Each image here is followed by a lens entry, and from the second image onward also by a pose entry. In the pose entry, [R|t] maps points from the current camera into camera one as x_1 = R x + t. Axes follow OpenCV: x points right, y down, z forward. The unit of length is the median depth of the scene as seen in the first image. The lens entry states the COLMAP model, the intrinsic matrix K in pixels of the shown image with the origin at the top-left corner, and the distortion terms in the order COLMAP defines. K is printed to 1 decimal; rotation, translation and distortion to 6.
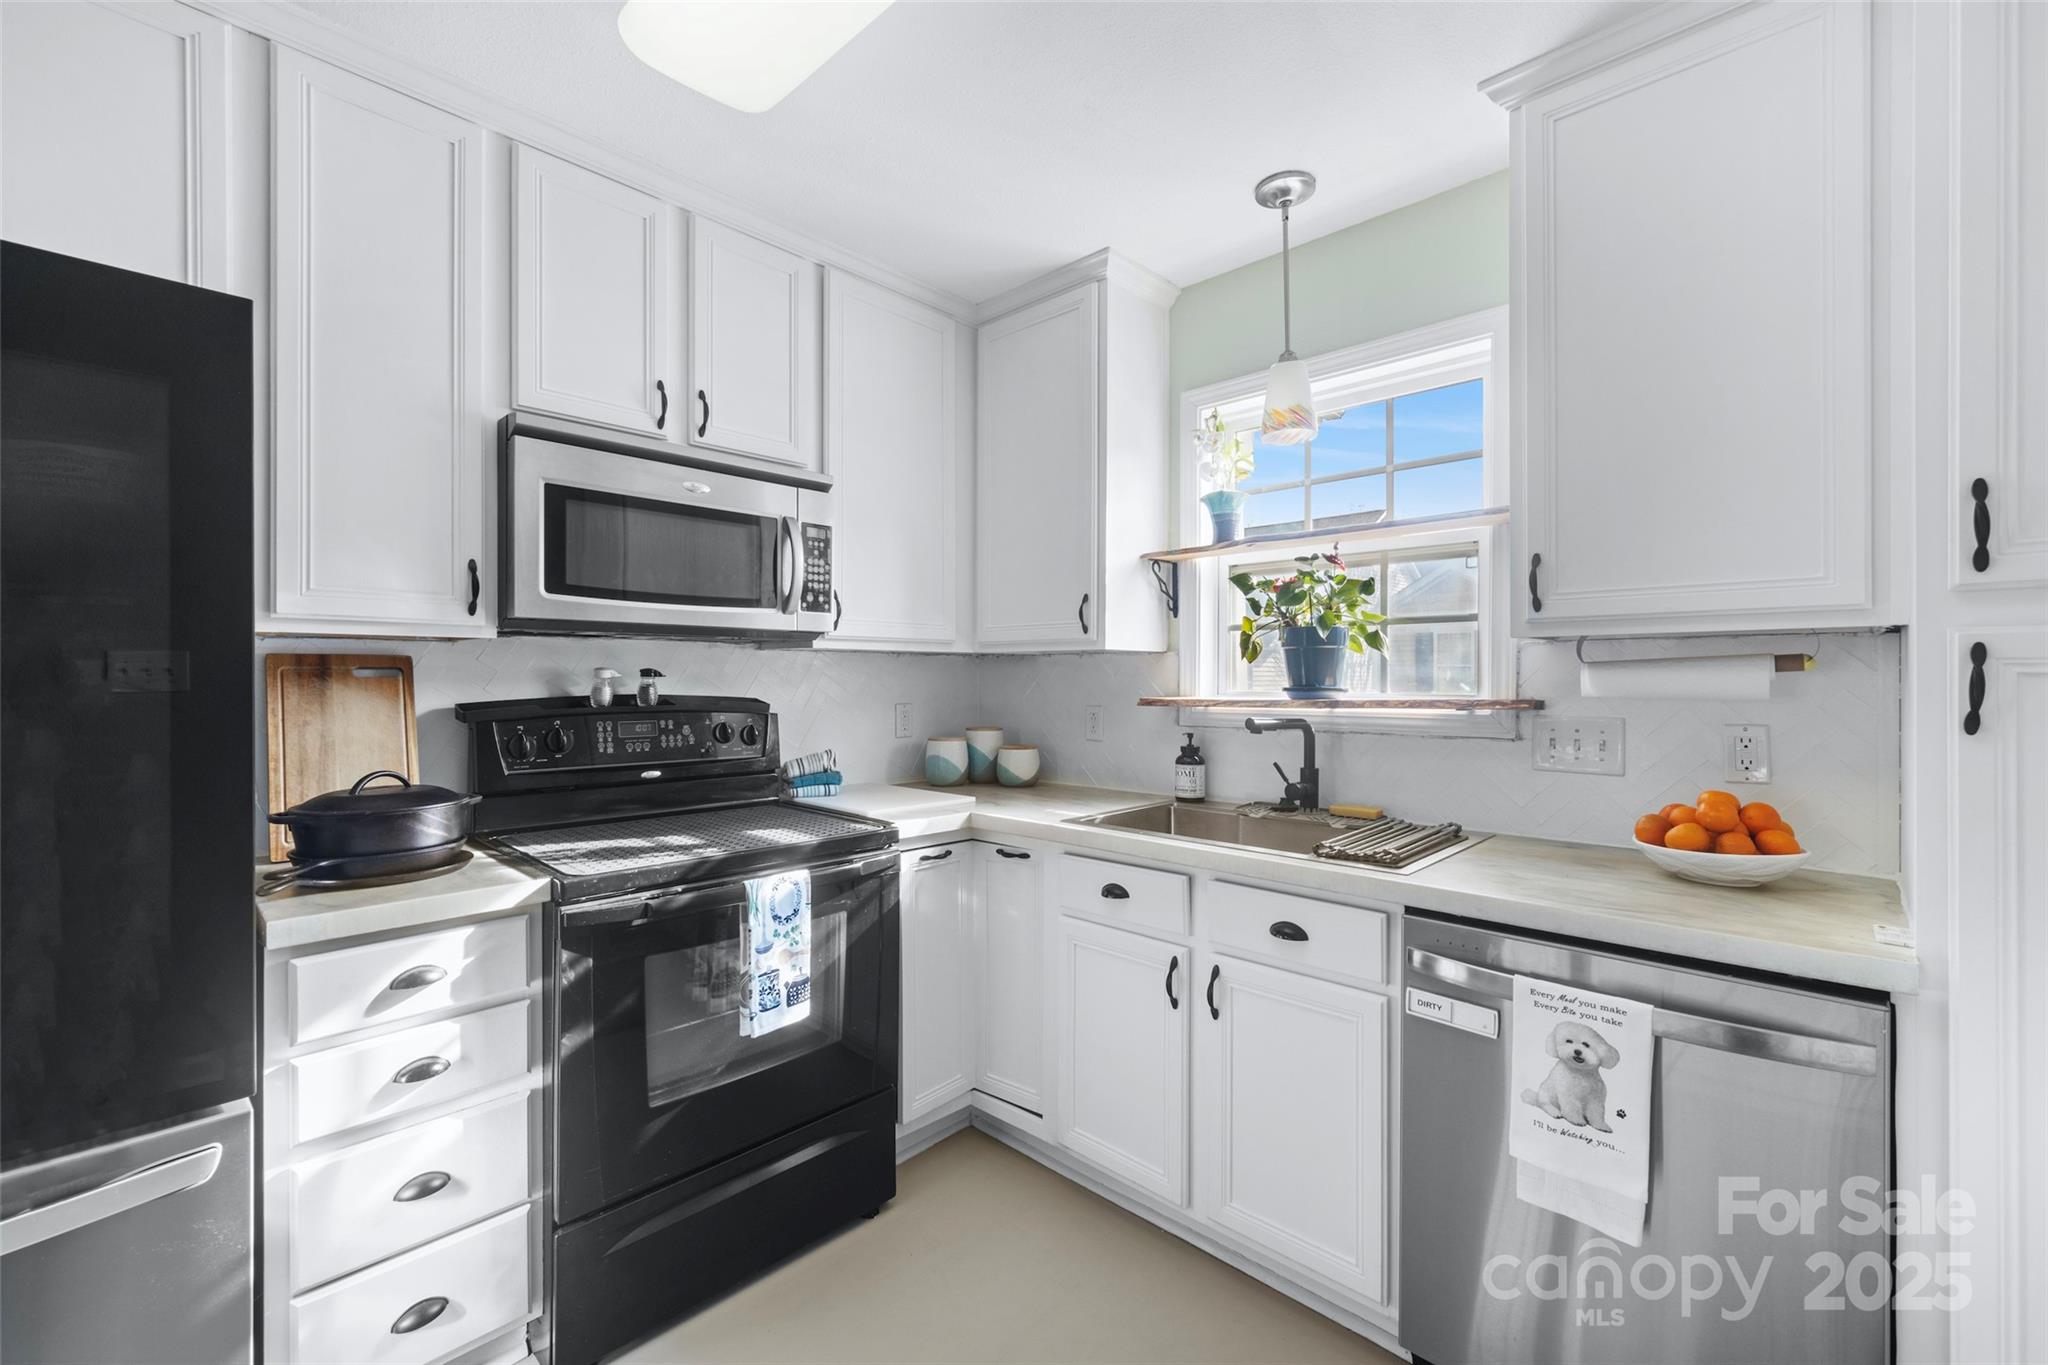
lens RADIAL K [[843.1, 0, 1044.4], [0, 843.1, 685.2], [0, 0, 1]] dist [-0.000438, -0.000183]
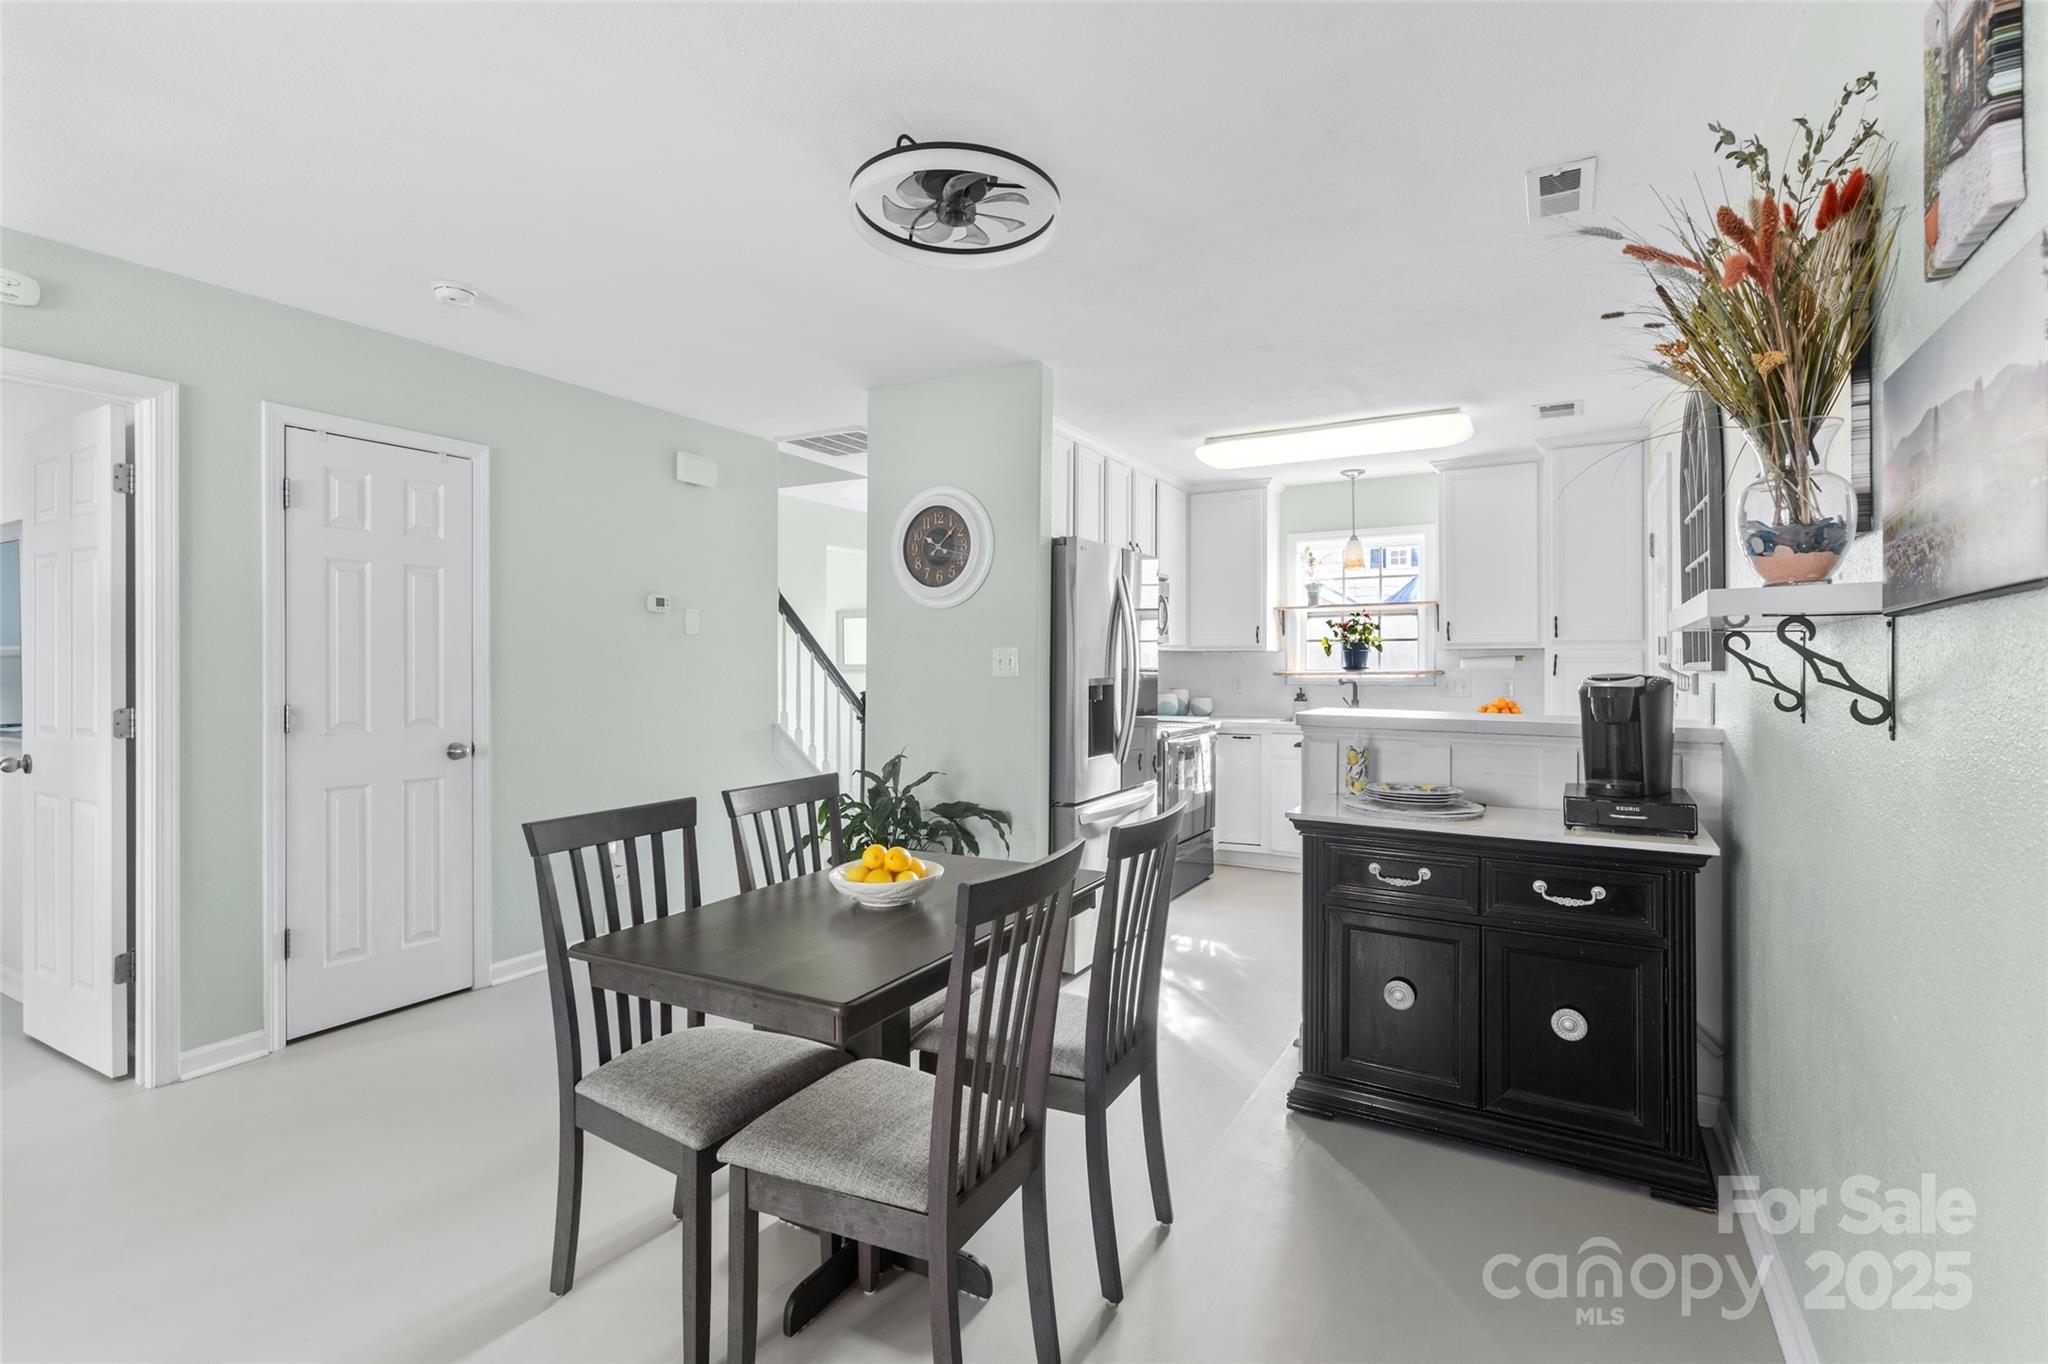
lens RADIAL K [[985.8, 0, 1007.3], [0, 985.8, 672.2], [0, 0, 1]] dist [0.004860, -0.000045]
pose [[0.972351, -0.001645, 0.233519, -1.336147], [0.002031, 0.999997, -0.001415, 0.020637], [-0.233516, 0.001851, 0.972351, -1.554756]]
